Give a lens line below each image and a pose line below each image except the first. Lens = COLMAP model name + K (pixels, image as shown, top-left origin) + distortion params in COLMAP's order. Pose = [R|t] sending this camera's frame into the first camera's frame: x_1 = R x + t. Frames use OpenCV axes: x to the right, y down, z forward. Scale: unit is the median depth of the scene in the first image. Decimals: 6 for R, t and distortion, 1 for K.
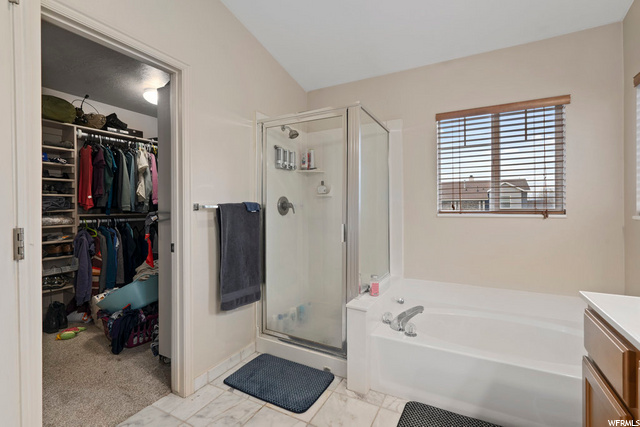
lens RADIAL K [[292.5, 0, 320.5], [0, 292.5, 207.9], [0, 0, 1]] dist [0.002809, 0.000403]
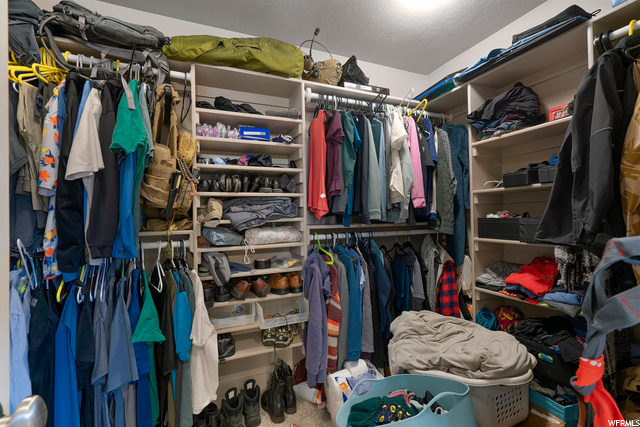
lens RADIAL K [[292.5, 0, 320.8], [0, 292.5, 213.2], [0, 0, 1]] dist [0.002809, 0.000403]
pose [[0.786386, -0.015895, -0.617531, -0.421166], [0.009945, 0.999865, -0.013073, 0.004225], [0.617655, 0.004139, 0.786438, 0.527520]]
